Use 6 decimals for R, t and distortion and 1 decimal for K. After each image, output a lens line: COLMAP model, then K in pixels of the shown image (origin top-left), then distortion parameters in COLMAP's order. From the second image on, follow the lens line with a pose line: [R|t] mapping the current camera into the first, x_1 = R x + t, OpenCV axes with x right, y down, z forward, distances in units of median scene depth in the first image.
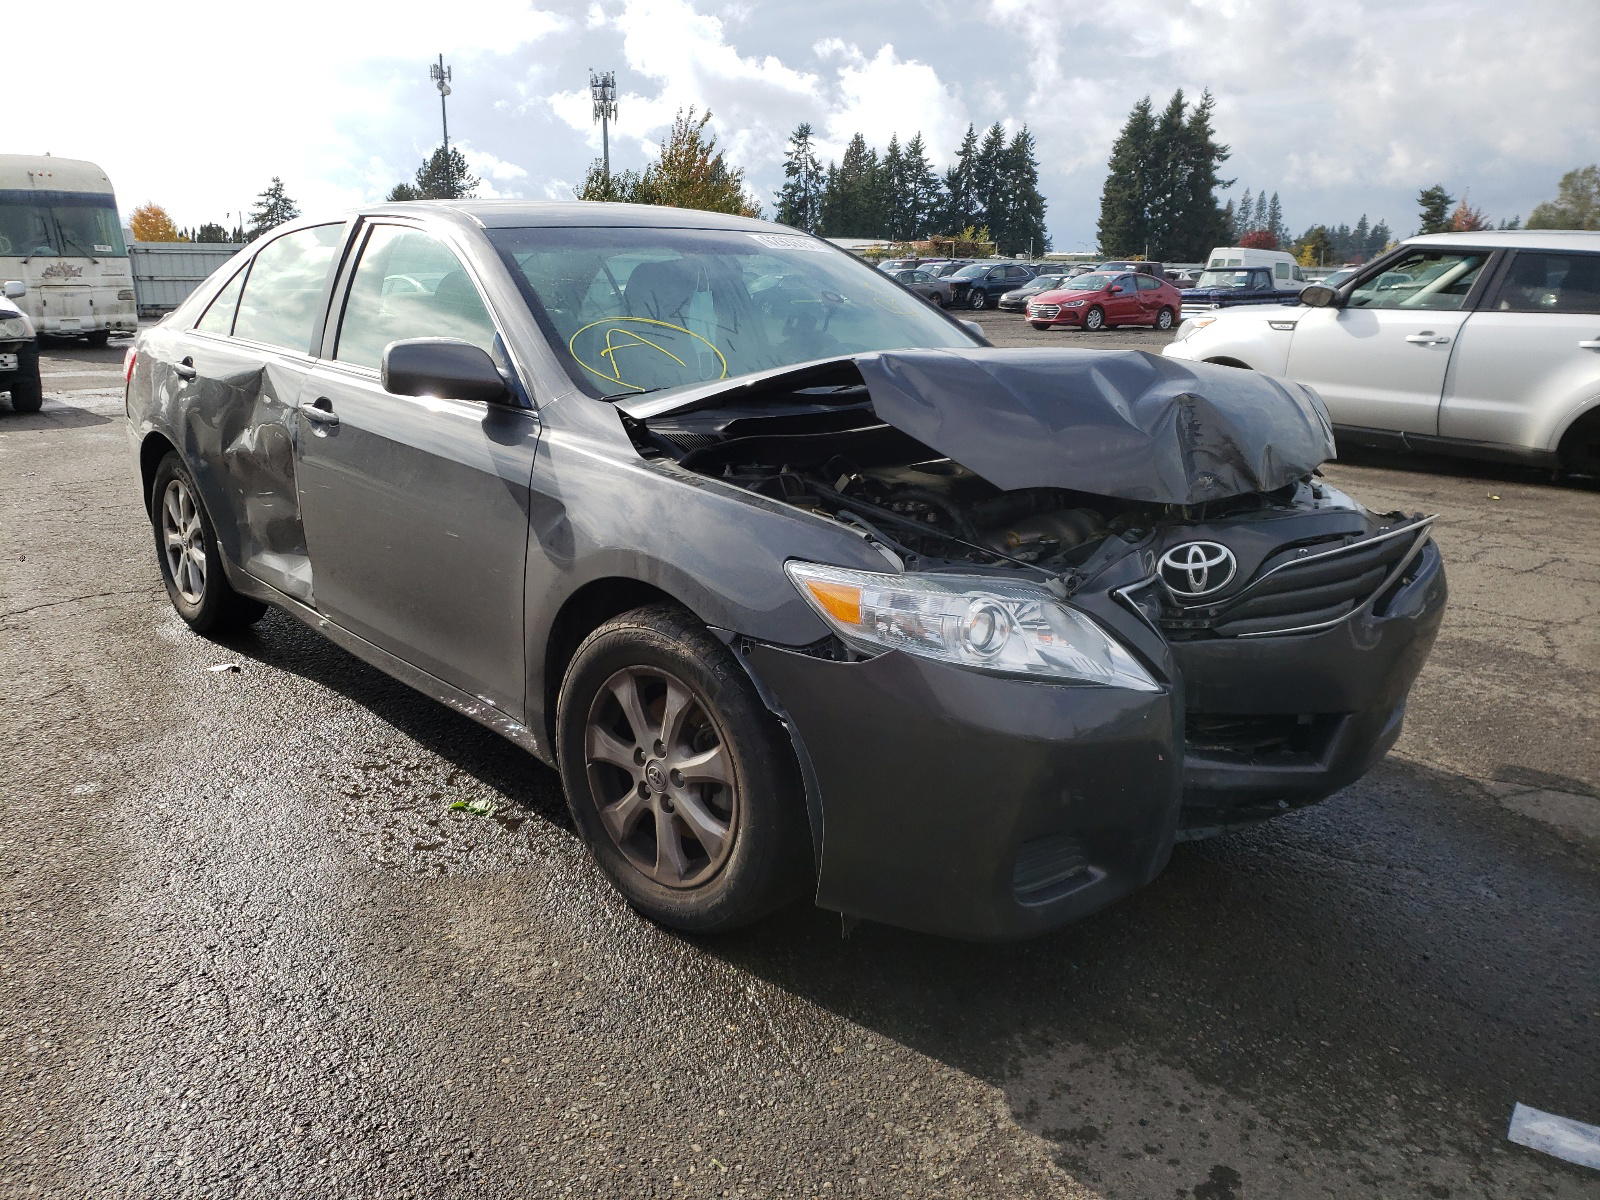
lens RADIAL K [[1280.3, 0, 810.6], [0, 1280.3, 607.4], [0, 0, 1]] dist [0.021479, -0.010524]
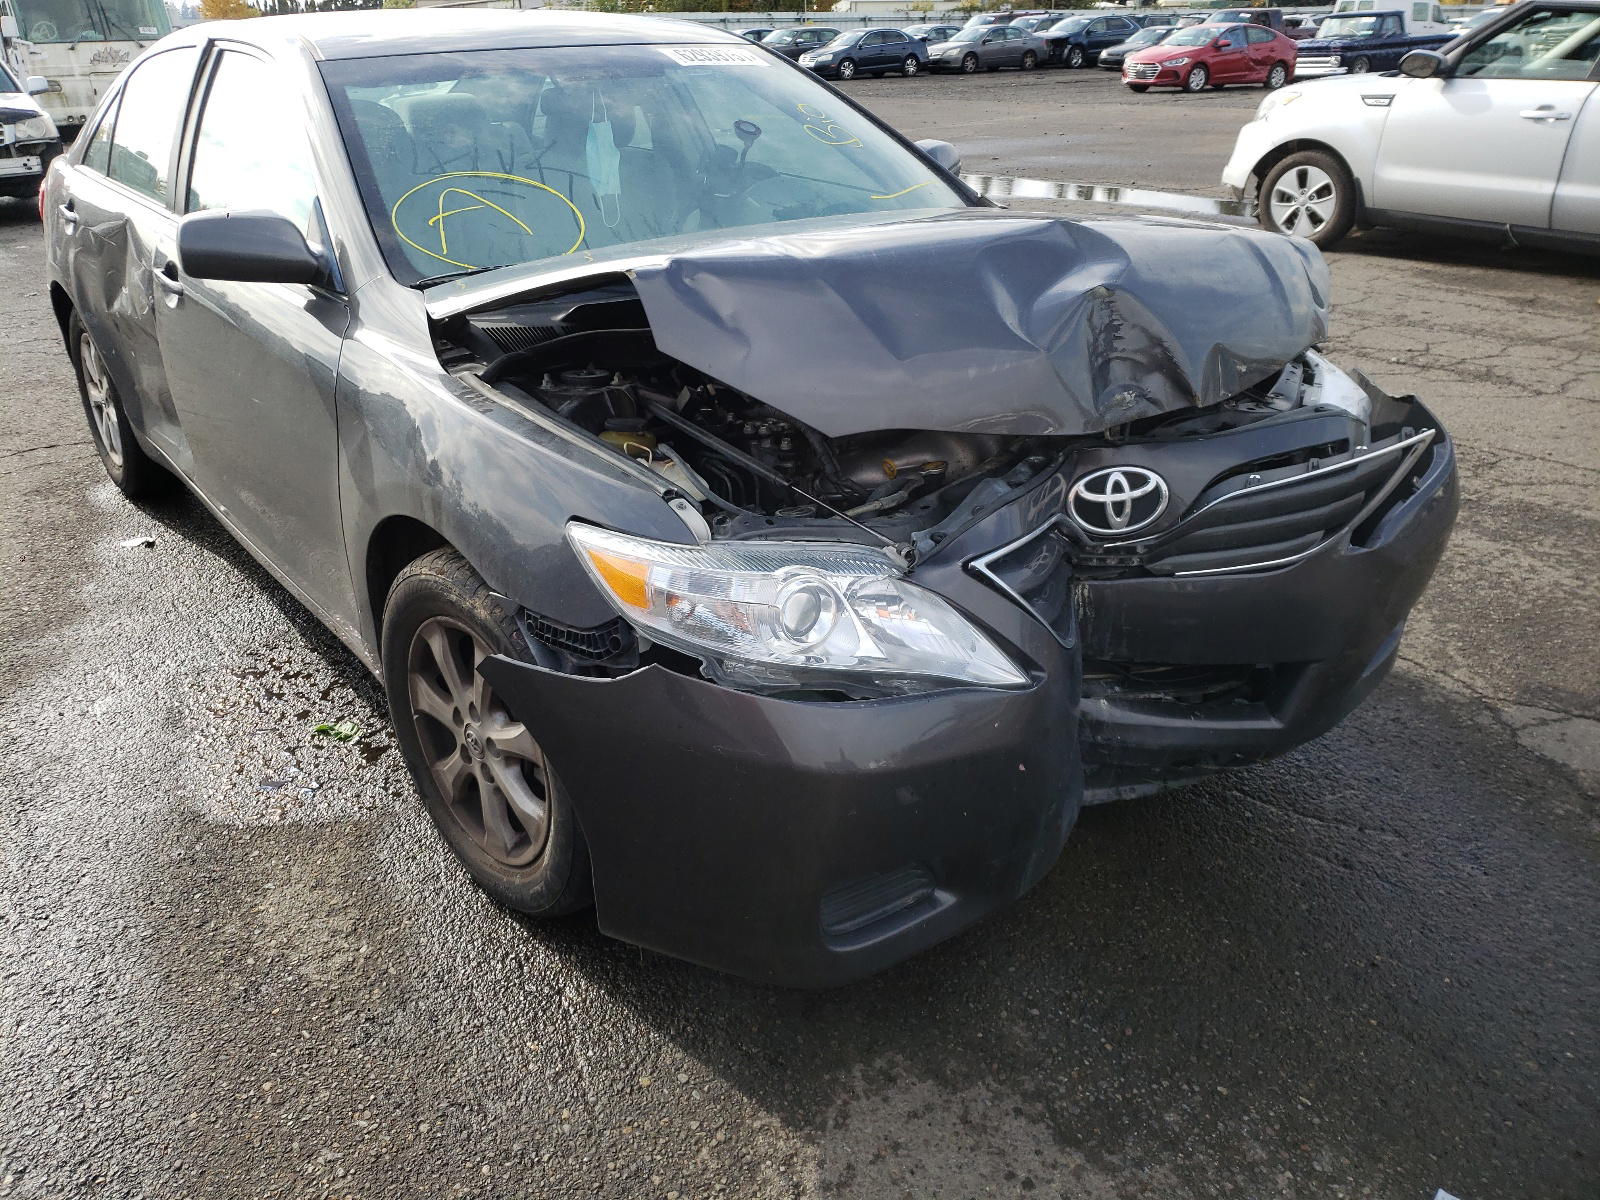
lens RADIAL K [[1280.3, 0, 794.2], [0, 1280.3, 594.6], [0, 0, 1]] dist [0.021479, -0.010524]
pose [[0.996697, 0.007777, -0.080842, 0.162072], [0.005090, 0.987465, 0.157754, -0.100264], [0.081056, -0.157644, 0.984164, 0.174311]]
